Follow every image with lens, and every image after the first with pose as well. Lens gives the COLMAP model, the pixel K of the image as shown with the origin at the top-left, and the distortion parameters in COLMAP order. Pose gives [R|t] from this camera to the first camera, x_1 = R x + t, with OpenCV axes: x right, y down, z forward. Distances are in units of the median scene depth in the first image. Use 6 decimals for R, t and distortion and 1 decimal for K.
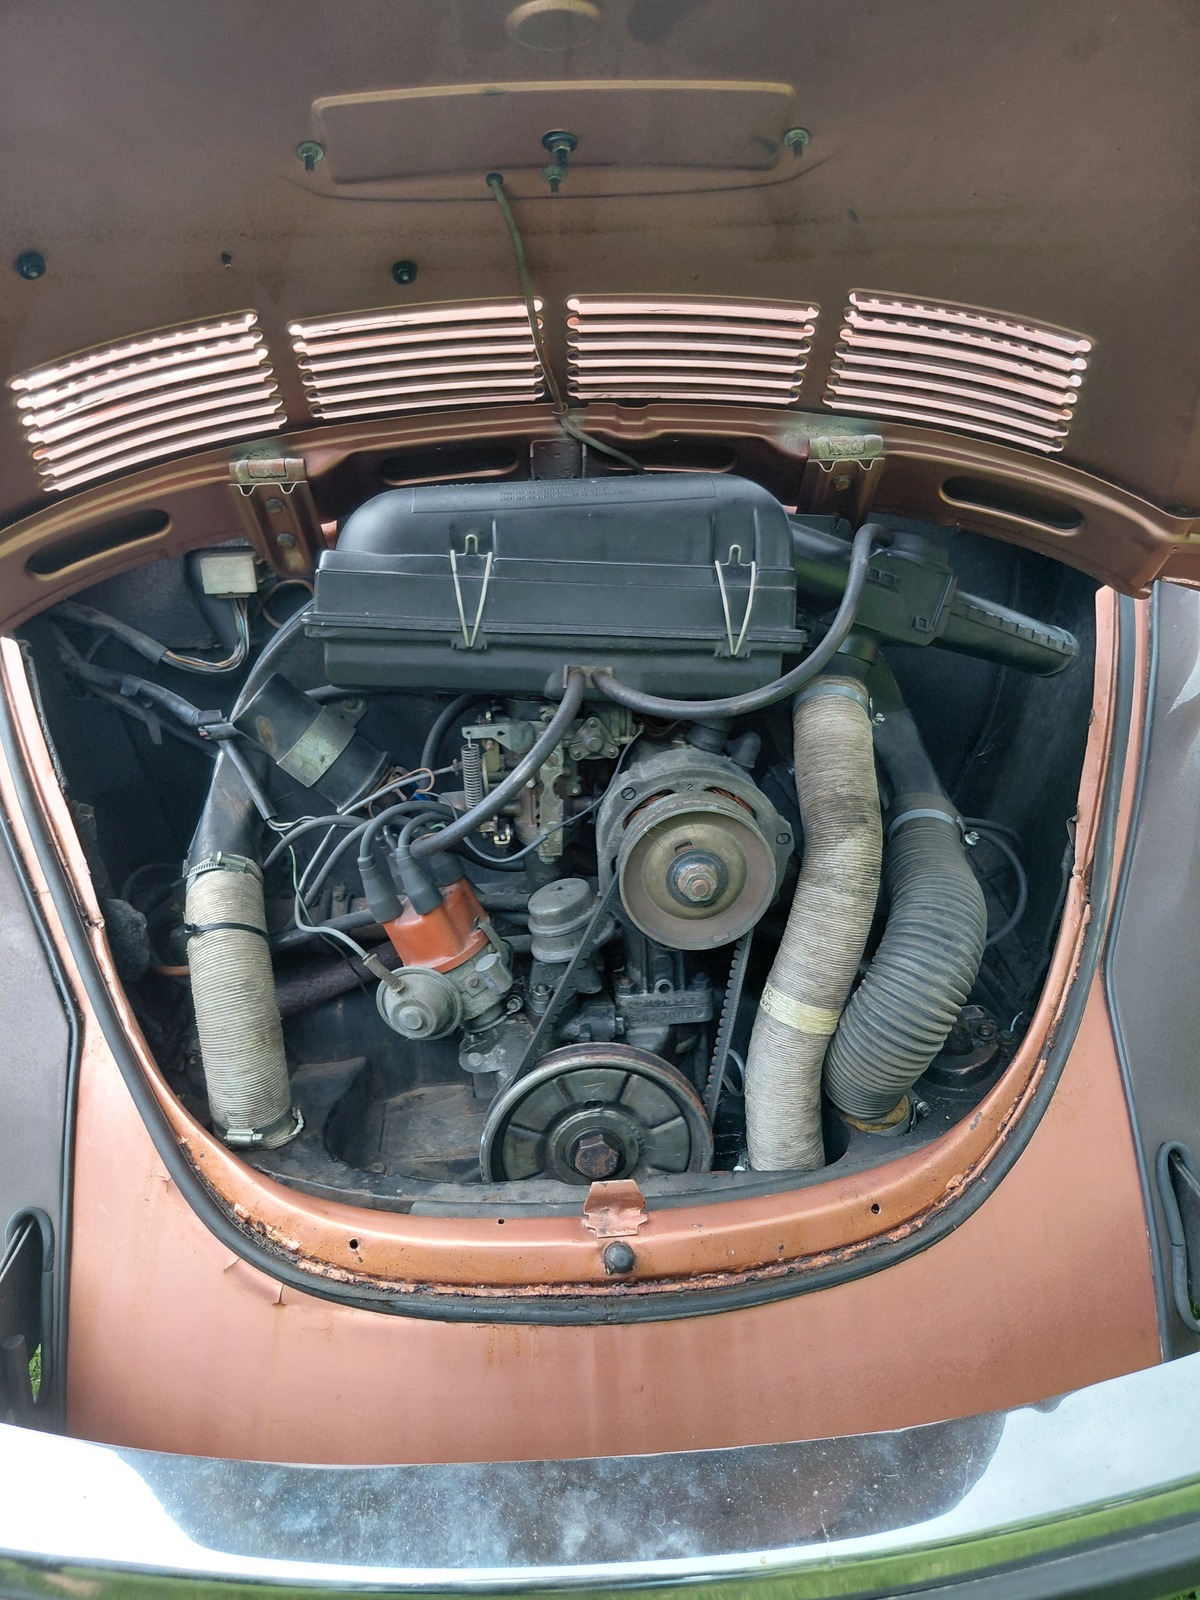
lens RADIAL K [[1125.3, 0, 597.0], [0, 1125.3, 795.8], [0, 0, 1]] dist [0.007882, 0.001757]
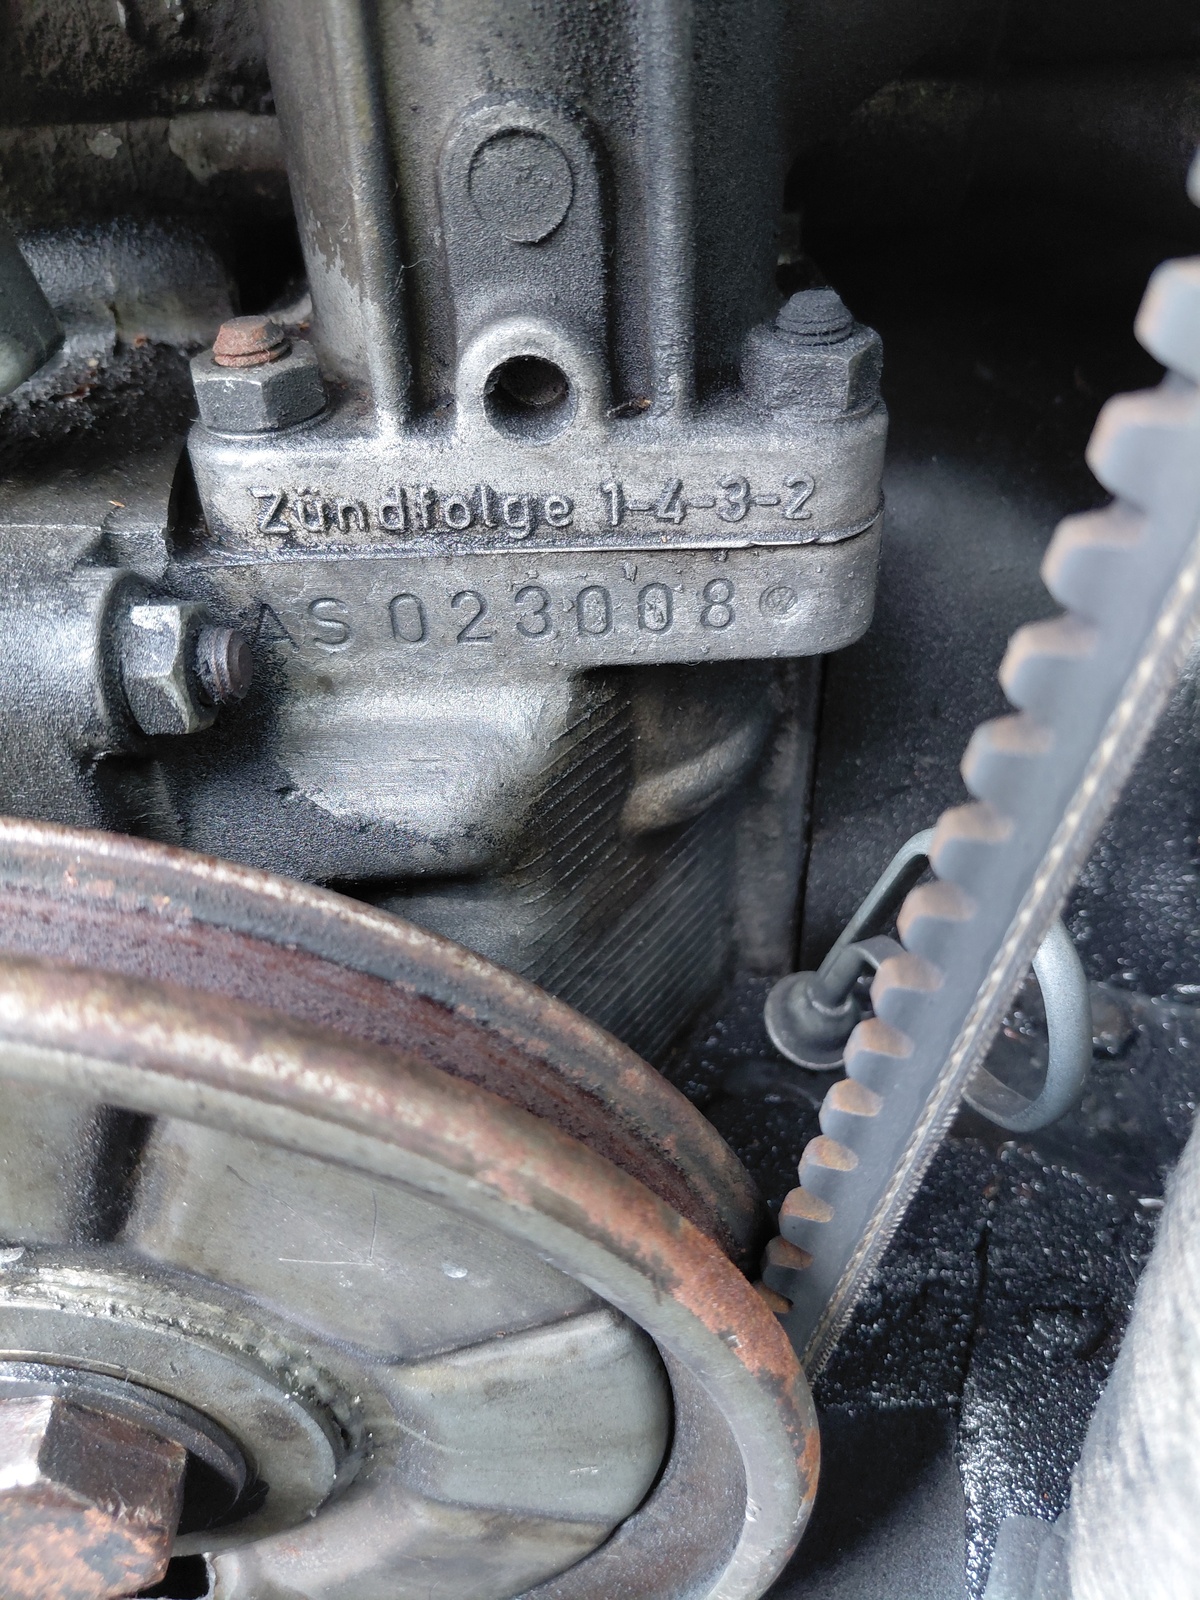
lens RADIAL K [[1125.3, 0, 596.4], [0, 1125.3, 801.0], [0, 0, 1]] dist [0.007882, 0.001757]
pose [[0.997737, 0.037911, -0.055537, 0.076745], [-0.018106, 0.946878, 0.321083, 0.173218], [0.064760, -0.319350, 0.945421, 0.860086]]
